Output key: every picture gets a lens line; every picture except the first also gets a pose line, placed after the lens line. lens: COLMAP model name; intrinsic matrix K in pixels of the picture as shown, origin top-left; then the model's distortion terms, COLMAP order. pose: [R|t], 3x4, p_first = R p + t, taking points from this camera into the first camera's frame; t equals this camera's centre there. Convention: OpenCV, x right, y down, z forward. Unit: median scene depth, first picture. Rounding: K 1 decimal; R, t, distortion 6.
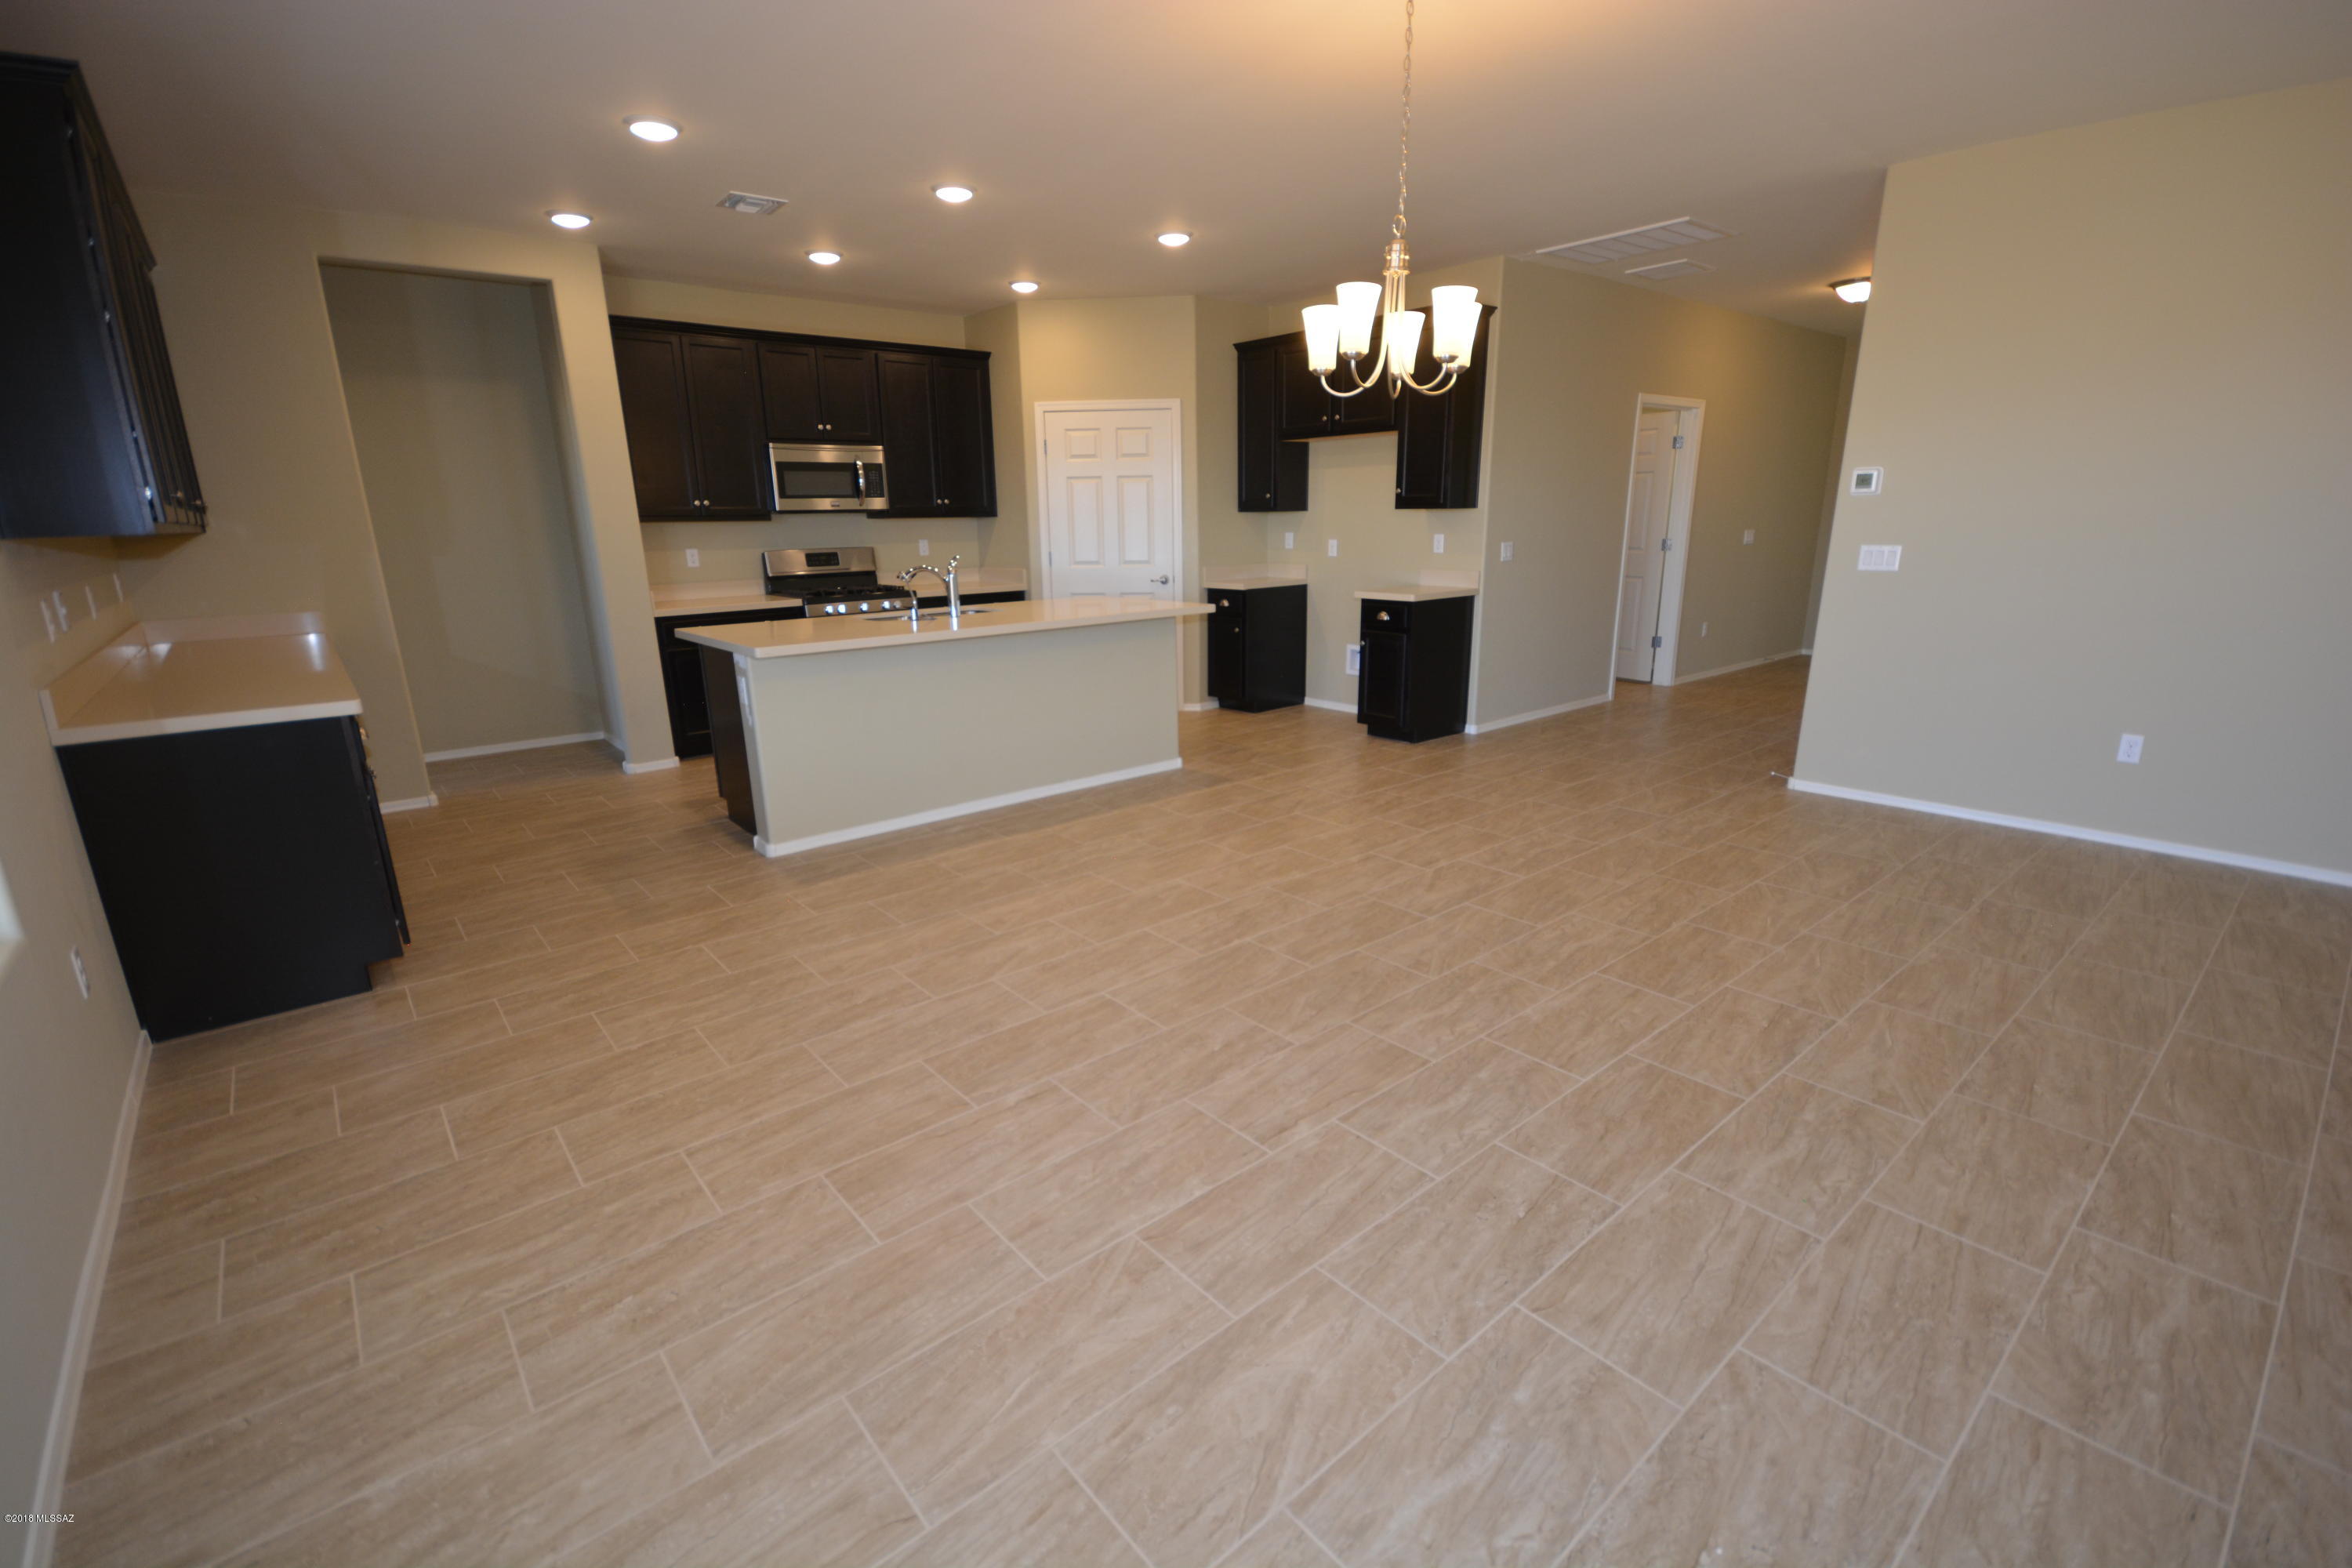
lens RADIAL K [[1029.8, 0, 1161.7], [0, 1029.8, 793.6], [0, 0, 1]] dist [-0.002527, -0.000243]
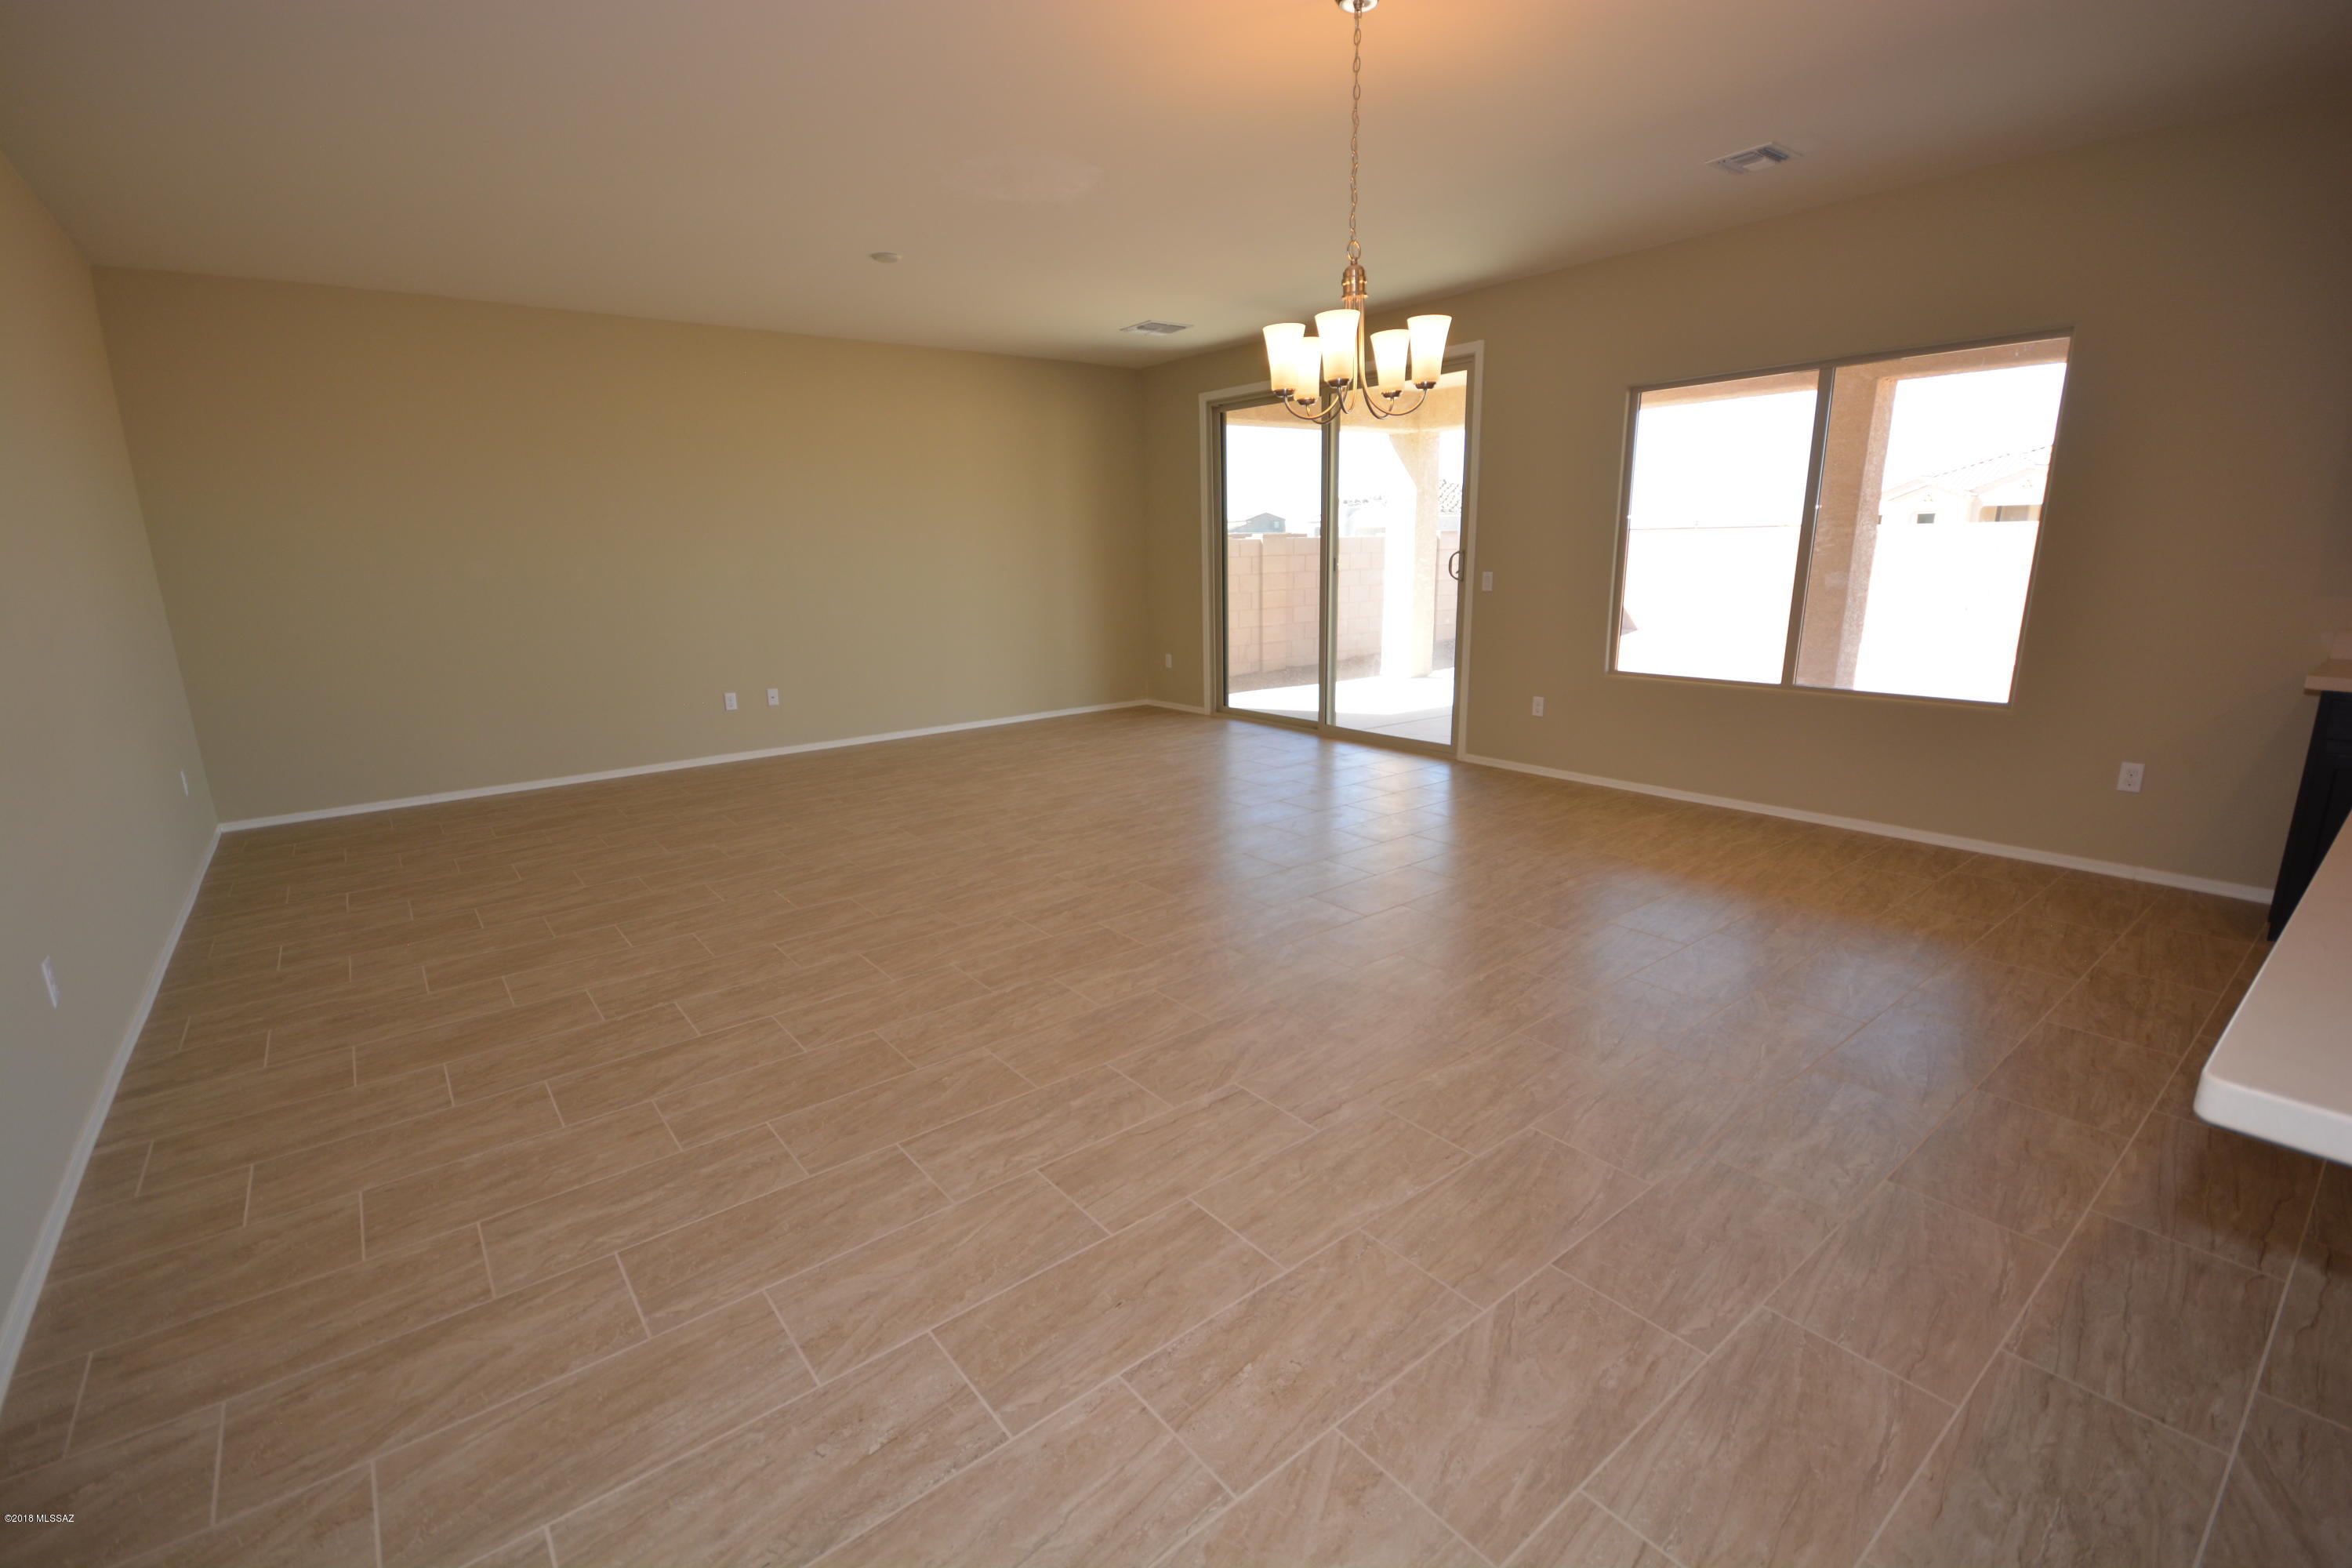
lens RADIAL K [[1031.5, 0, 1157.3], [0, 1031.5, 791.8], [0, 0, 1]] dist [0.017832, -0.018165]
pose [[-0.998604, 0.030344, 0.043236, 0.257745], [0.047381, 0.876390, 0.479265, -0.382457], [-0.023349, 0.480645, -0.876604, 1.400028]]
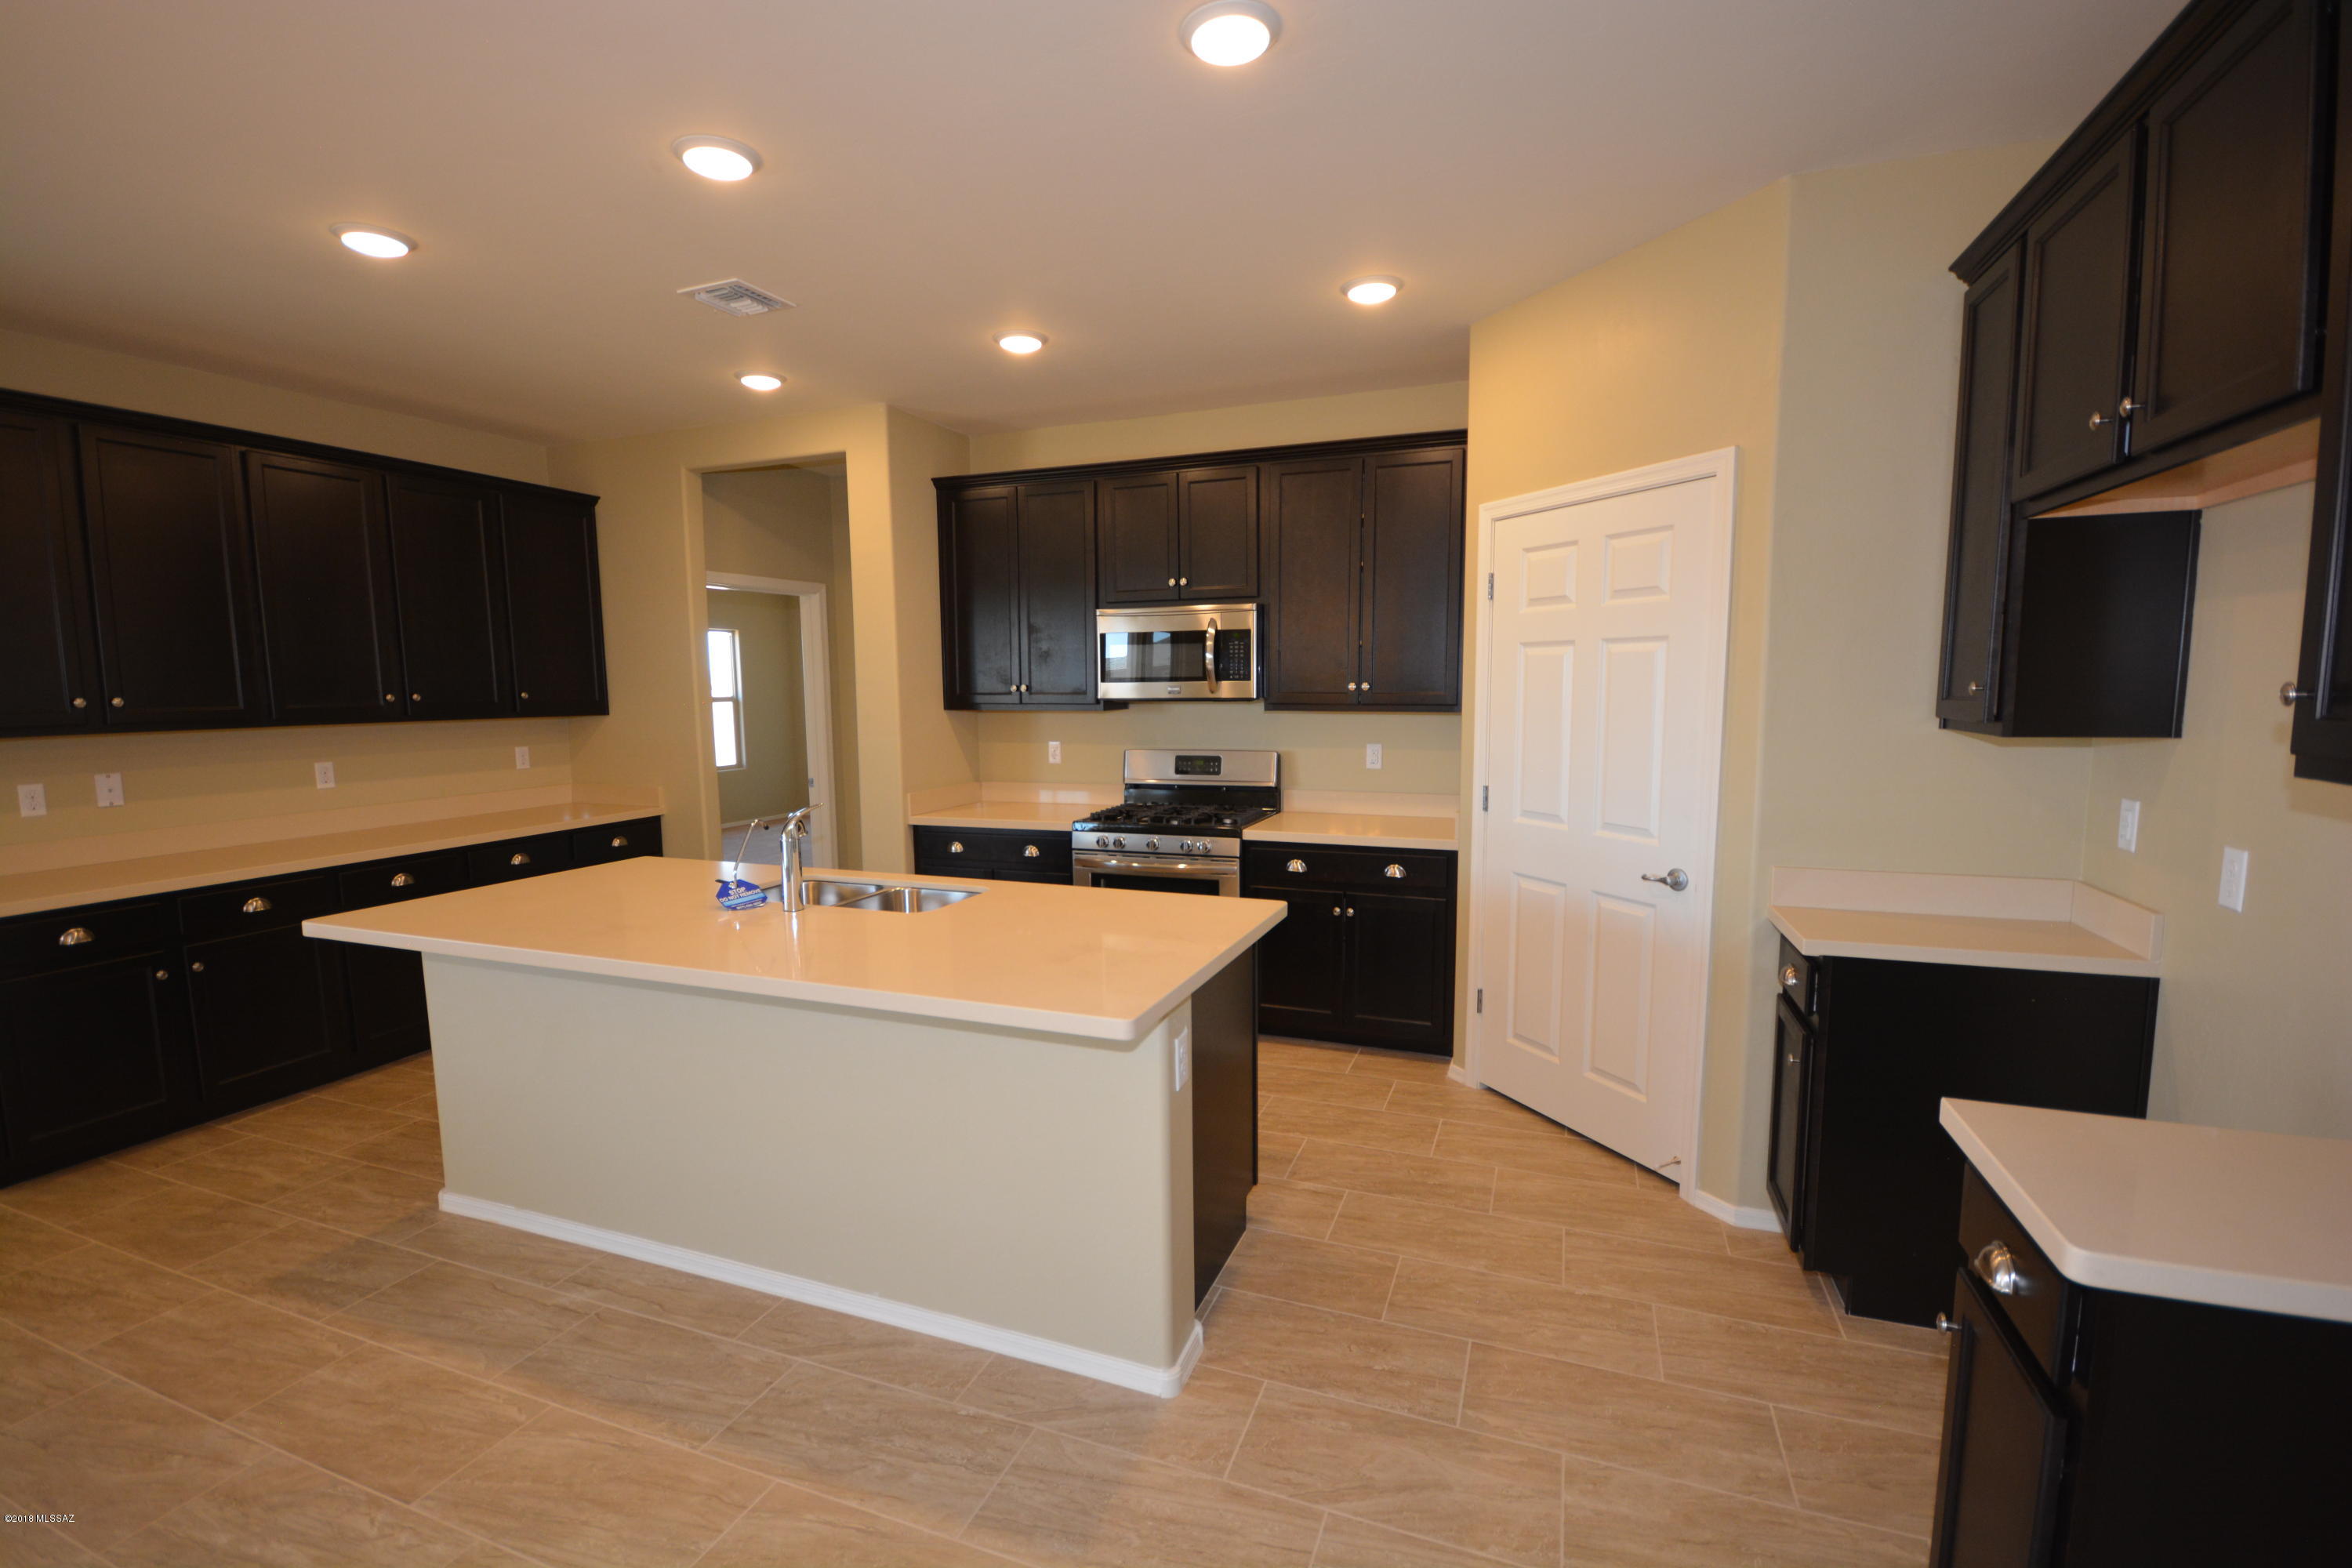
lens RADIAL K [[1030.1, 0, 1161.1], [0, 1030.1, 797.4], [0, 0, 1]] dist [0.017410, -0.016306]
pose [[0.480660, 0.110384, -0.869932, 0.433330], [-0.228413, 0.973561, -0.002671, -0.319478], [0.846636, 0.199988, 0.493165, 1.026583]]
